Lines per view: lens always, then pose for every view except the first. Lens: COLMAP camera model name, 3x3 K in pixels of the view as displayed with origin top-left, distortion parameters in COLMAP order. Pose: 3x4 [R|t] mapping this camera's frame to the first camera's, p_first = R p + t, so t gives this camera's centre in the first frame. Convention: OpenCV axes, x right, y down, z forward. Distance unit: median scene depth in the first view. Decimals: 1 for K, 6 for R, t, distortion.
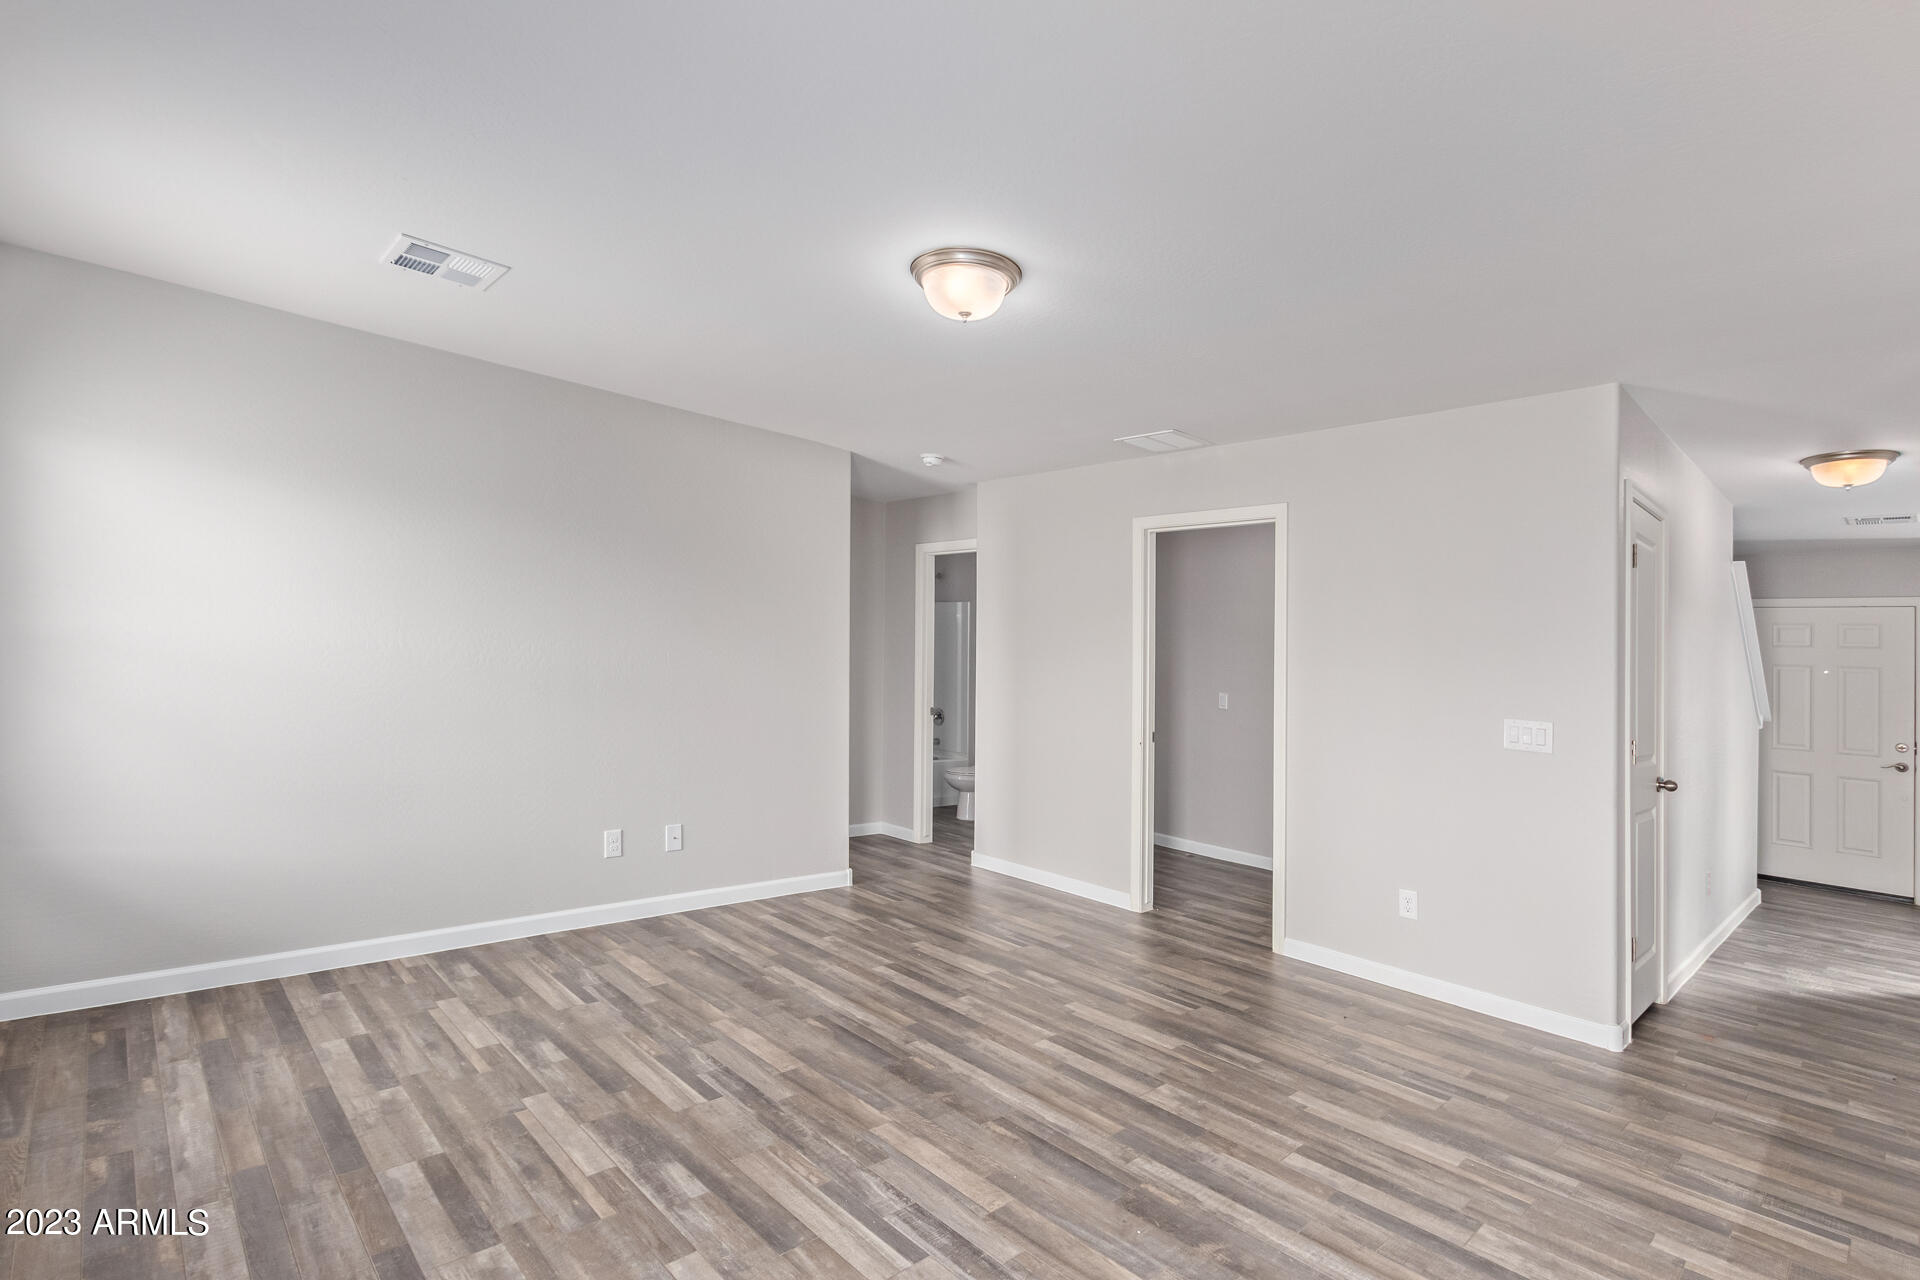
lens RADIAL K [[898.2, 0, 903.8], [0, 898.2, 684.8], [0, 0, 1]] dist [0.007904, -0.003733]
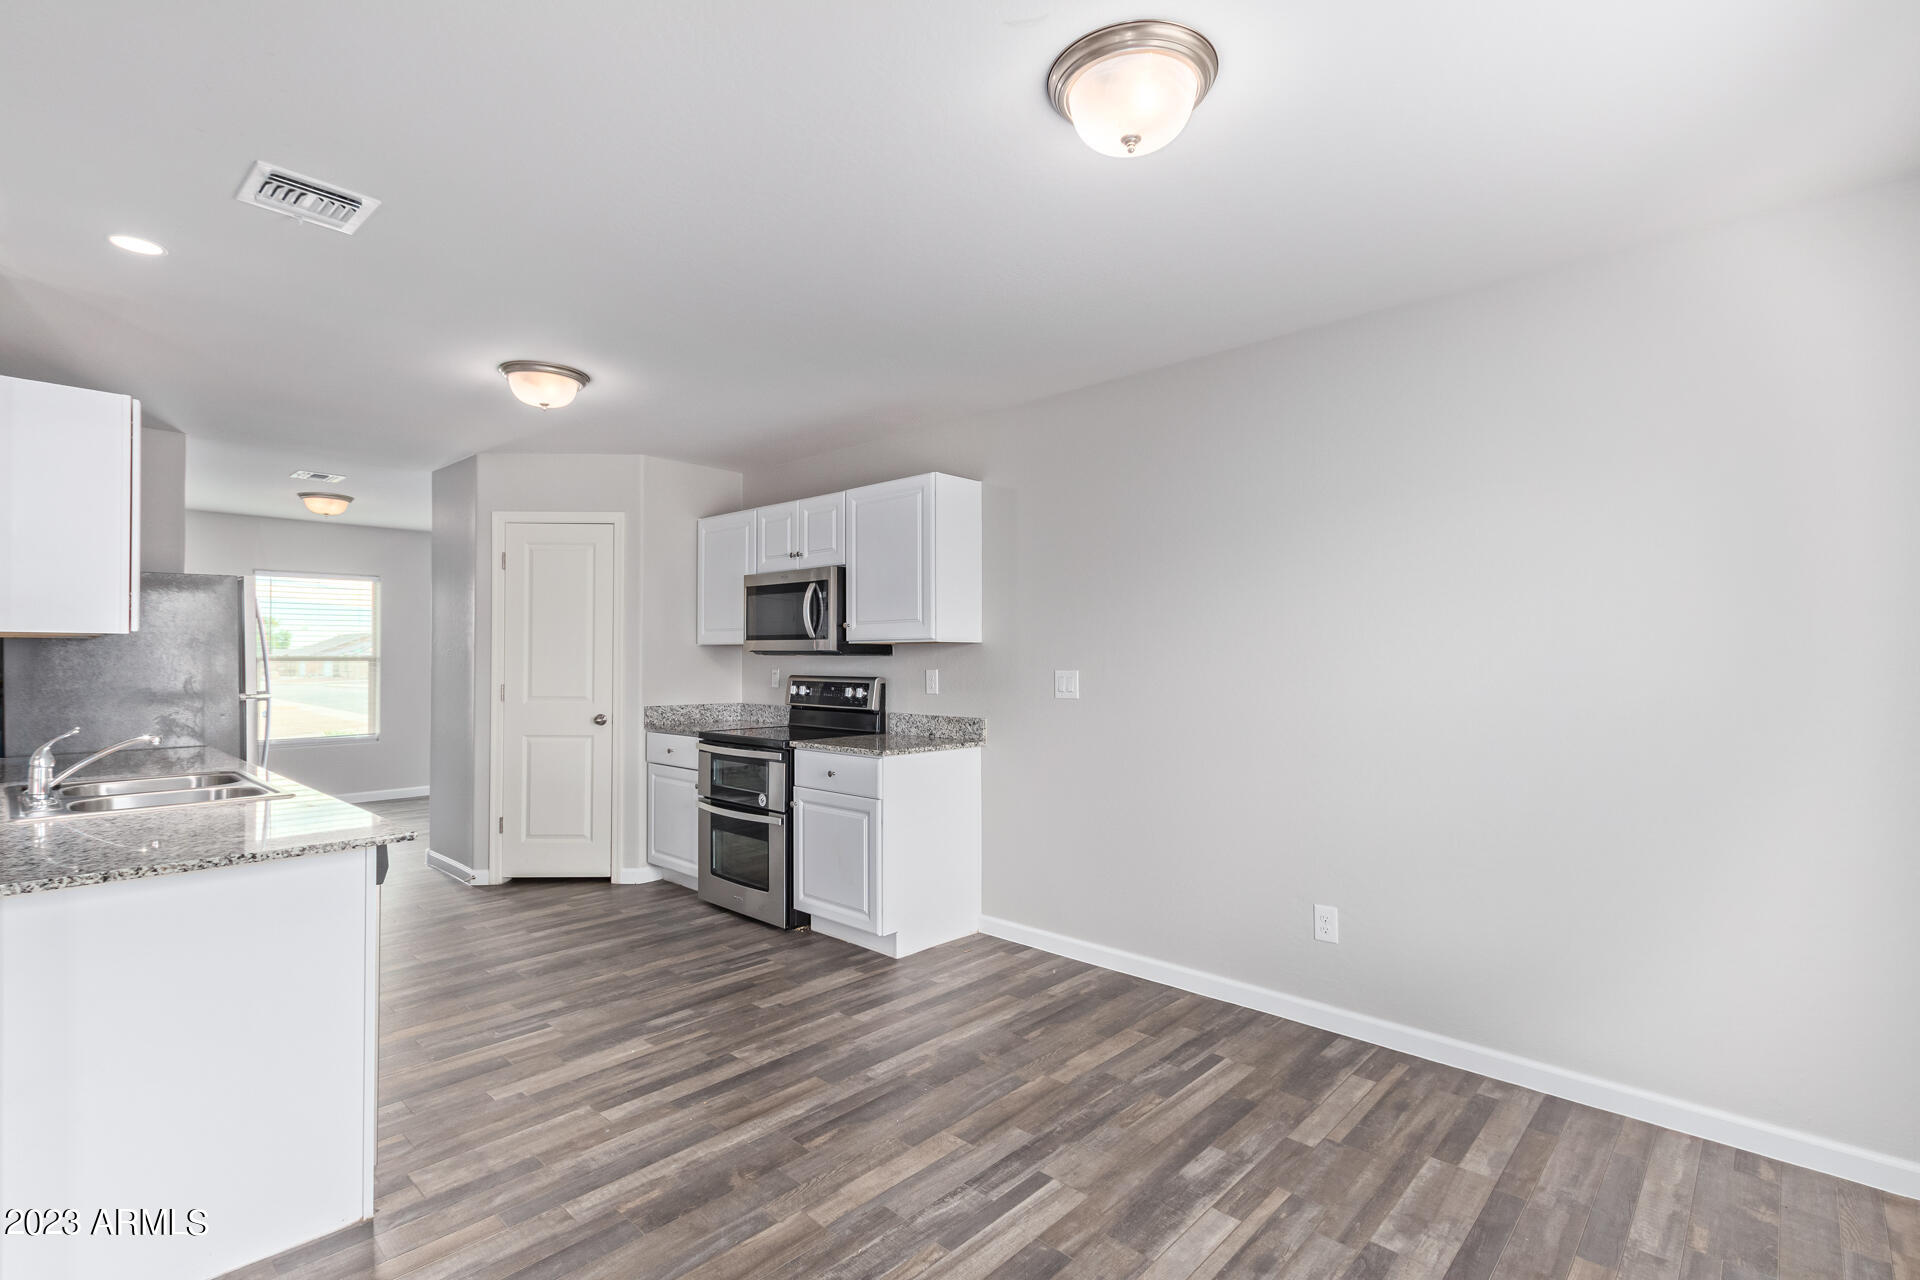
lens RADIAL K [[898.2, 0, 966.2], [0, 898.2, 683.5], [0, 0, 1]] dist [0.007904, -0.003733]
pose [[-0.099405, -0.082666, 0.991607, -0.888543], [0.021926, 0.996119, 0.085241, -0.076707], [-0.994805, 0.030215, -0.097207, 0.996694]]
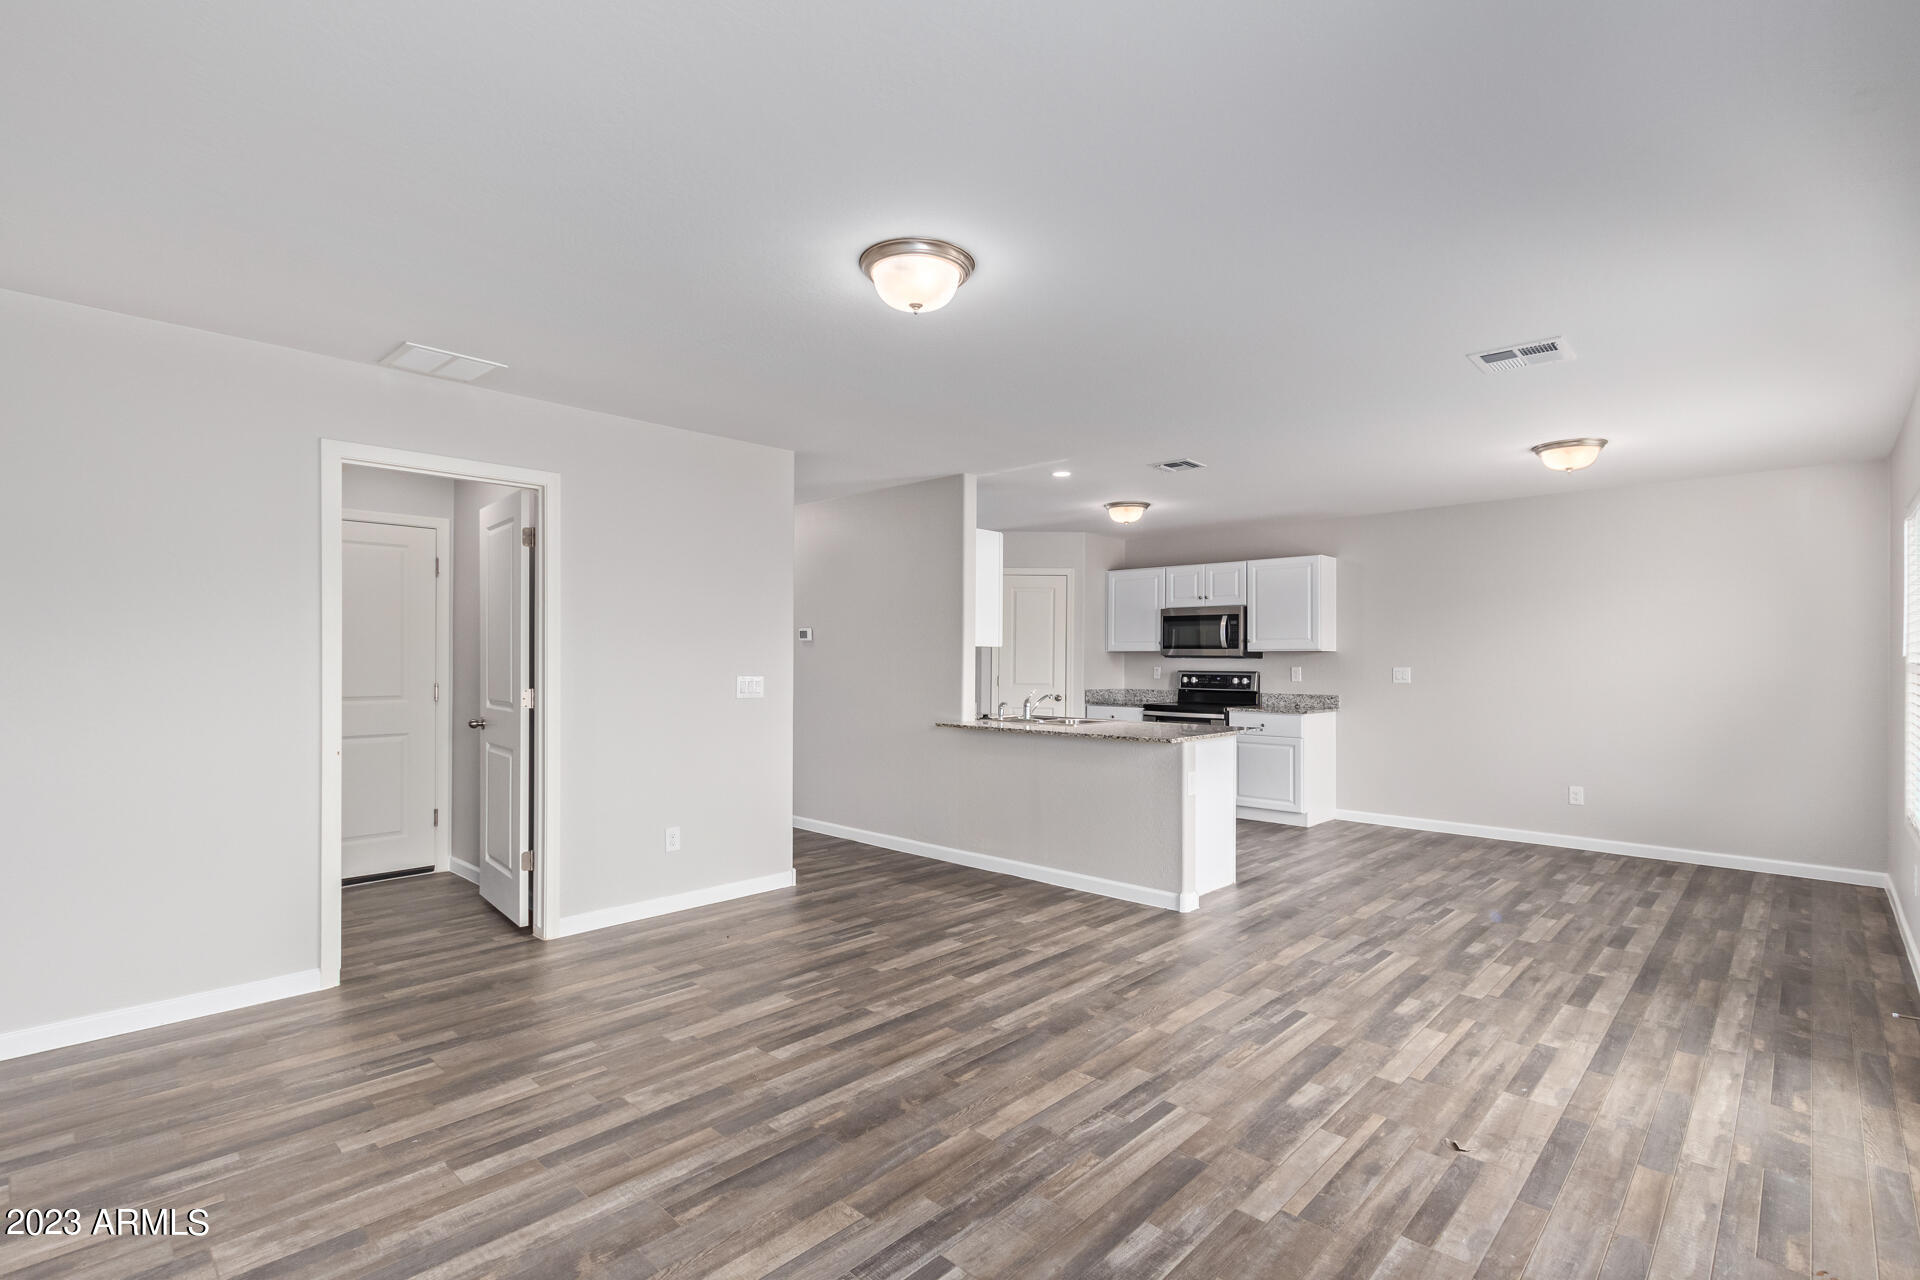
lens RADIAL K [[898.2, 0, 963.0], [0, 898.2, 652.8], [0, 0, 1]] dist [0.007904, -0.003733]
pose [[-0.087469, -0.050975, 0.994862, -1.046096], [0.020583, 0.998384, 0.052965, -0.091732], [-0.995955, 0.025110, -0.086279, 1.173413]]
